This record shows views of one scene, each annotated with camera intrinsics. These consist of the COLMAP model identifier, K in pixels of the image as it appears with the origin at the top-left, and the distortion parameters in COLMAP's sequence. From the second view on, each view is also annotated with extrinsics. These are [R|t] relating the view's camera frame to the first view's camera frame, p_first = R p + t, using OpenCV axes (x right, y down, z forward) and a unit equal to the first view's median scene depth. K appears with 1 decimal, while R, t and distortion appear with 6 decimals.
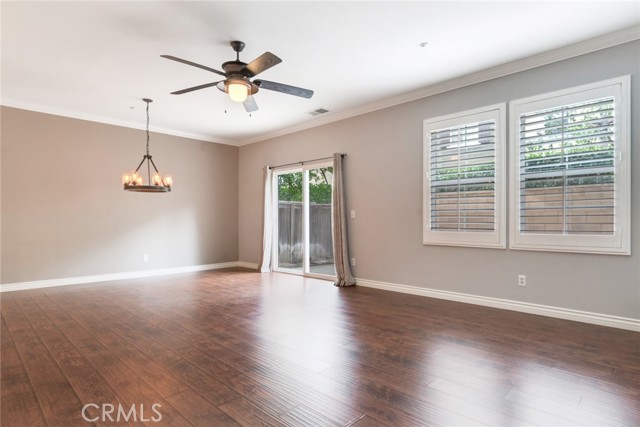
lens RADIAL K [[346.9, 0, 328.4], [0, 346.9, 220.2], [0, 0, 1]] dist [0.000647, -0.000362]
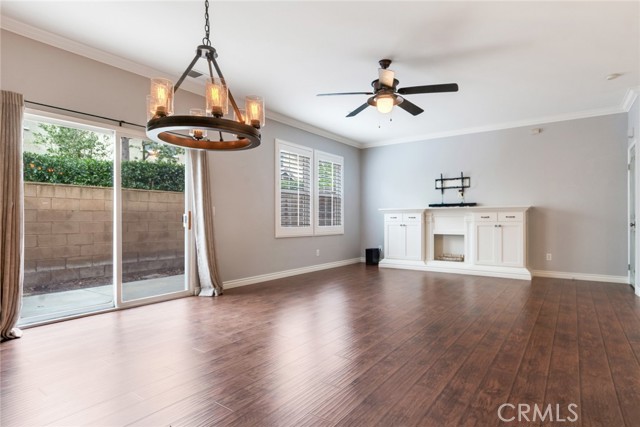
lens RADIAL K [[346.9, 0, 328.4], [0, 346.9, 220.2], [0, 0, 1]] dist [0.000647, -0.000362]
pose [[-0.148376, 0.000524, 0.988931, -1.347810], [-0.002179, 0.999997, -0.000857, 0.009297], [-0.988929, -0.002282, -0.148375, 1.349595]]
